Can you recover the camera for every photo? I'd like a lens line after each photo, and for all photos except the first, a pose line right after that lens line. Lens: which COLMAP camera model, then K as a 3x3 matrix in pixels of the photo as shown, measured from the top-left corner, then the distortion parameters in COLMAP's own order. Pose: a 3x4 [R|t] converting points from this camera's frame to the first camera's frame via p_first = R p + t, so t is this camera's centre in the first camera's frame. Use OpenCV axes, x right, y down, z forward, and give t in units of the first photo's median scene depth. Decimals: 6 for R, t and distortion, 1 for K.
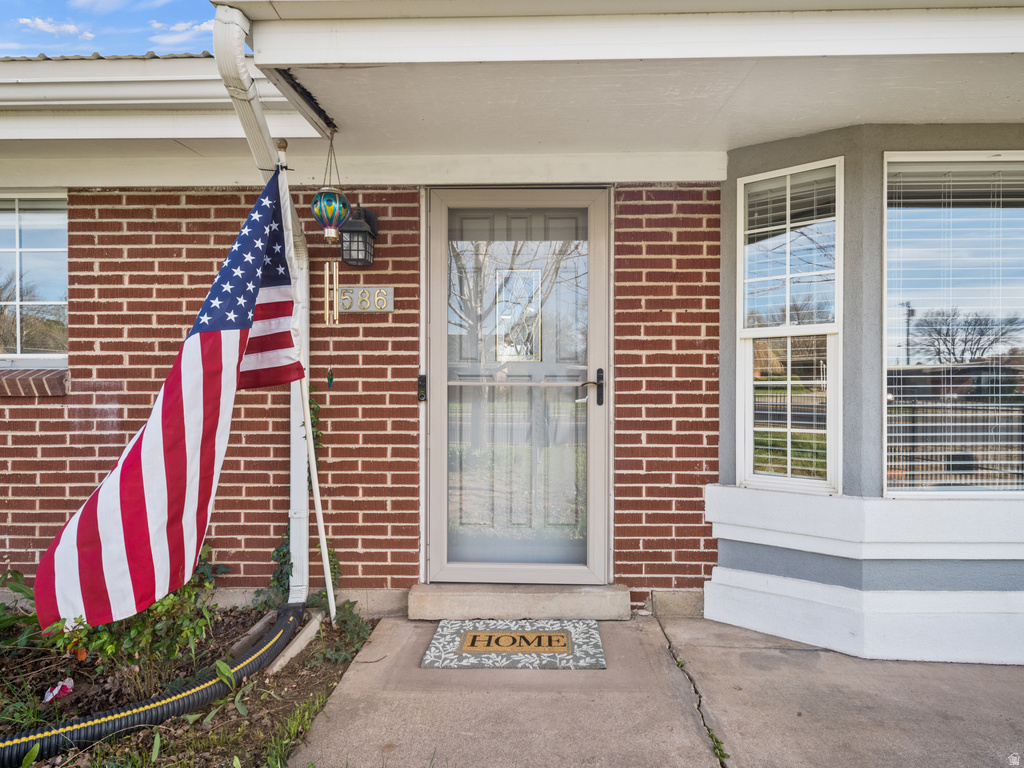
lens RADIAL K [[584.7, 0, 520.8], [0, 584.7, 379.7], [0, 0, 1]] dist [-0.004486, 0.000262]
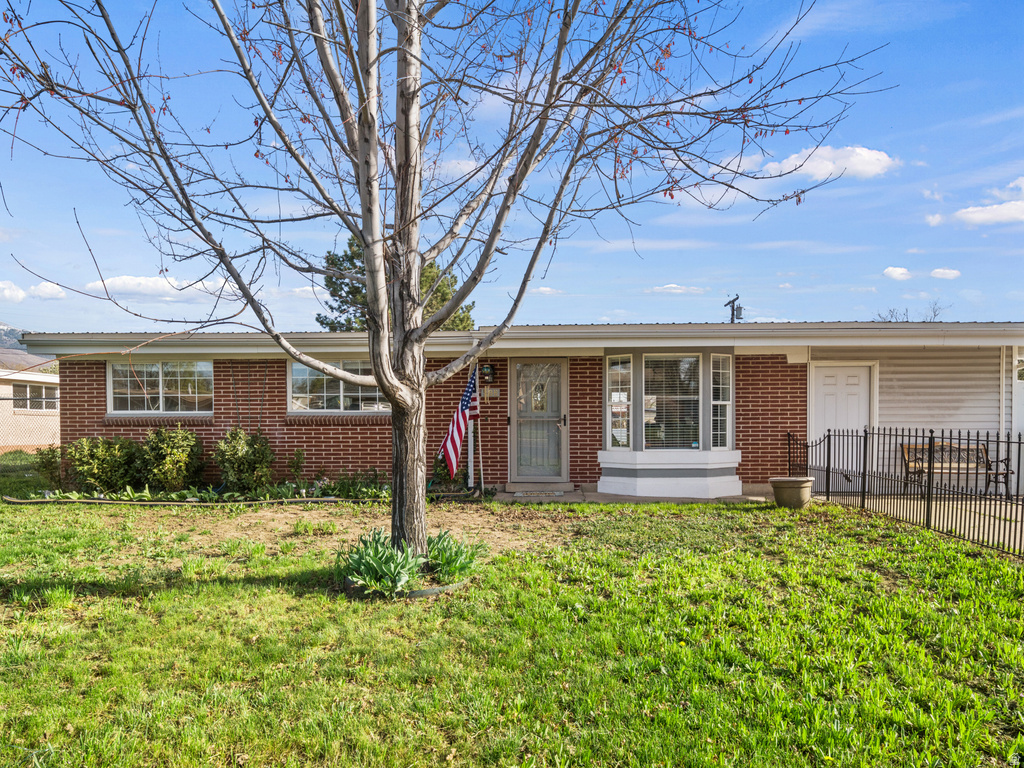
lens RADIAL K [[584.7, 0, 523.0], [0, 584.7, 375.5], [0, 0, 1]] dist [-0.004486, 0.000262]
pose [[0.999694, -0.005753, -0.024046, -0.014770], [0.004151, 0.997803, -0.066113, -0.021192], [0.024374, 0.065993, 0.997522, -2.198943]]
